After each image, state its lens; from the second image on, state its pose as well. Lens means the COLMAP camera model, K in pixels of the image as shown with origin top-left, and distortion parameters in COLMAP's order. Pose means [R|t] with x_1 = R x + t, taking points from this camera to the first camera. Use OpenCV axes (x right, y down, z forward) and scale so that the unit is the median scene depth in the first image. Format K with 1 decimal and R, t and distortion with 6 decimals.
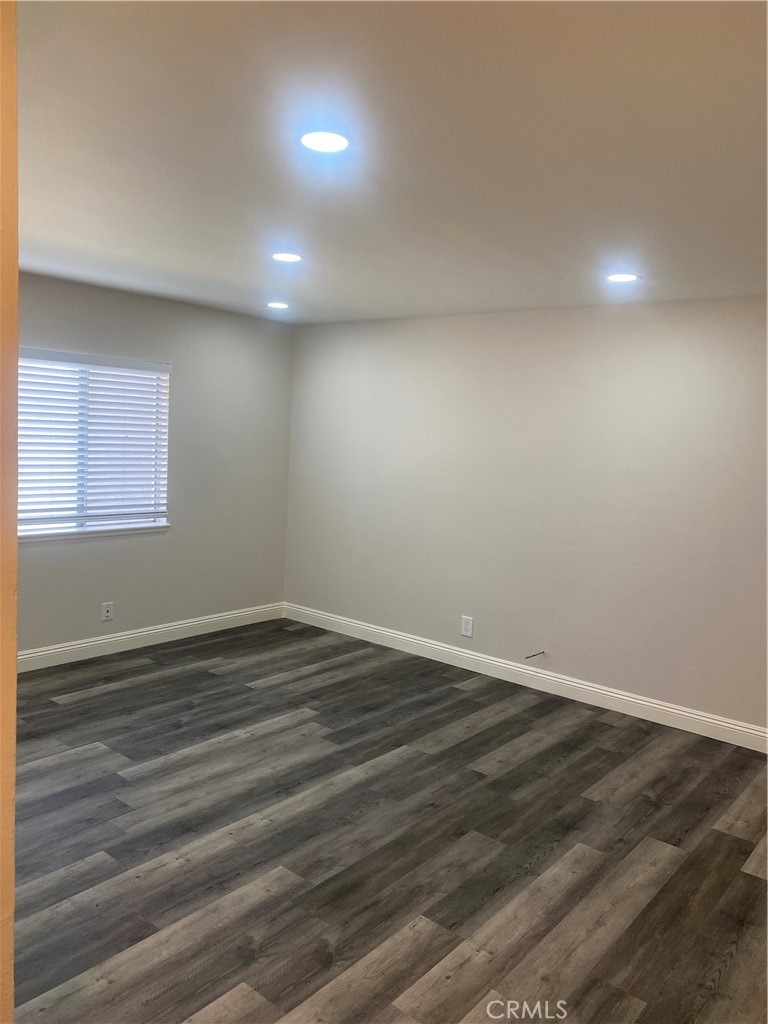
lens RADIAL K [[796.6, 0, 378.5], [0, 796.6, 516.4], [0, 0, 1]] dist [0.022429, -0.012357]
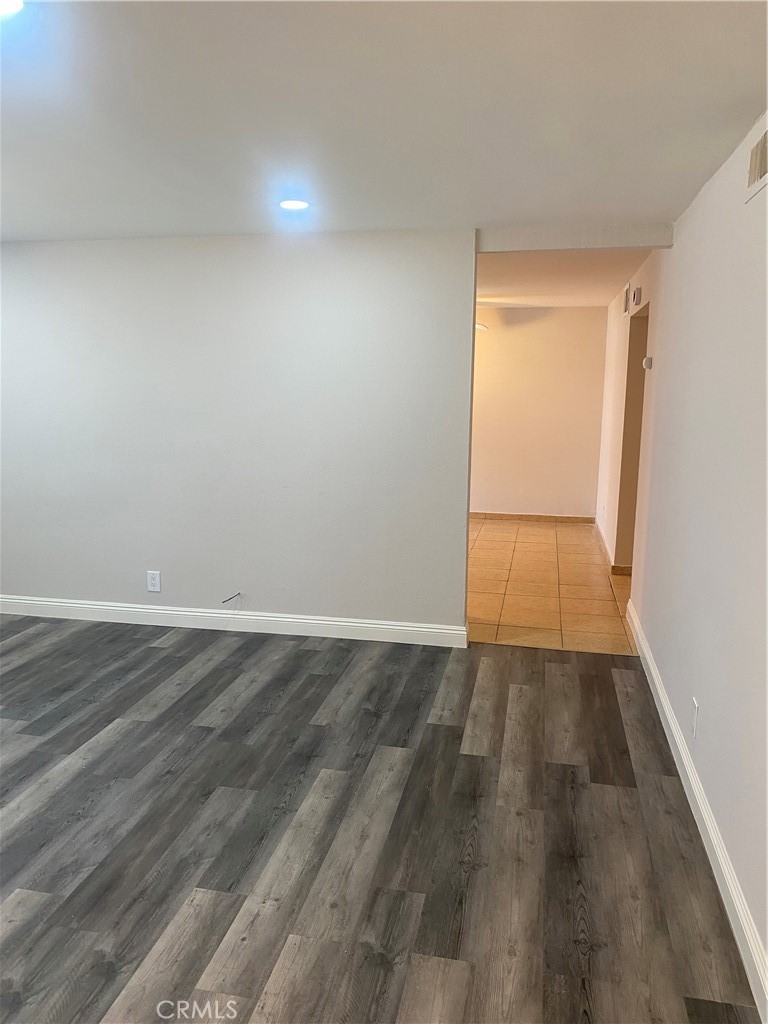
lens RADIAL K [[796.6, 0, 378.5], [0, 796.6, 516.4], [0, 0, 1]] dist [0.022429, -0.012357]
pose [[0.889485, -0.129987, 0.438086, -0.092101], [0.097078, 0.990558, 0.096807, -0.006136], [-0.446533, -0.043580, 0.893705, 0.062798]]
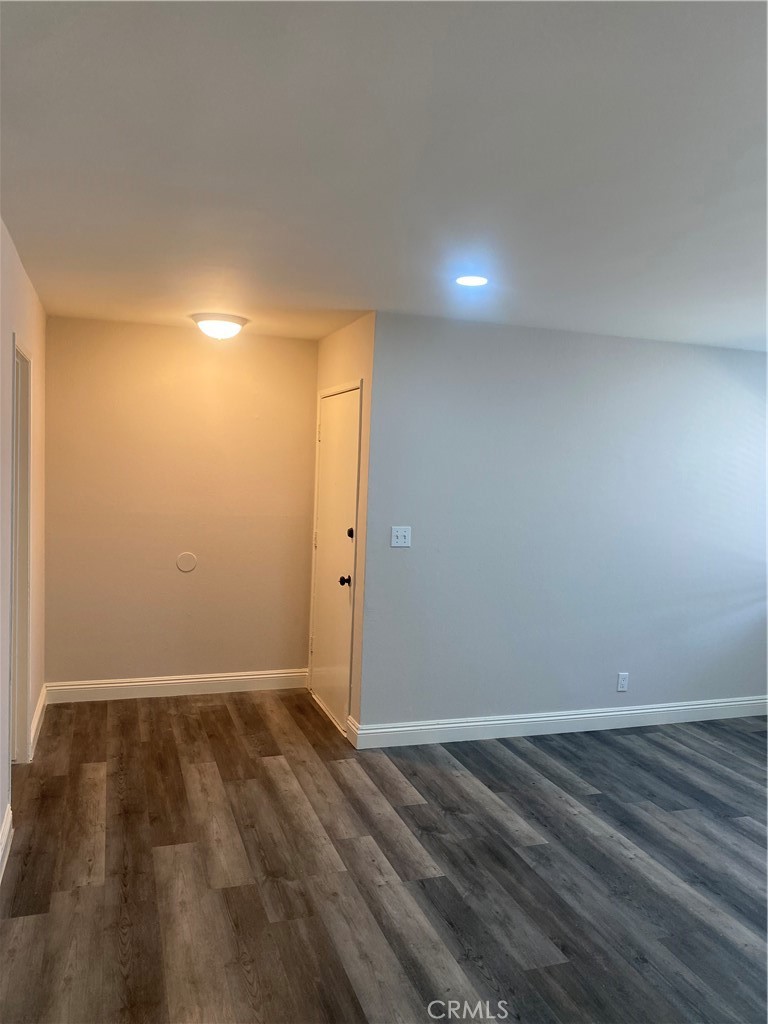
lens RADIAL K [[796.6, 0, 378.5], [0, 796.6, 516.4], [0, 0, 1]] dist [0.022429, -0.012357]
pose [[-0.534866, -0.023401, -0.844613, 0.911683], [-0.163506, 0.983588, 0.076292, -0.075369], [0.828966, 0.178905, -0.529914, 1.192030]]
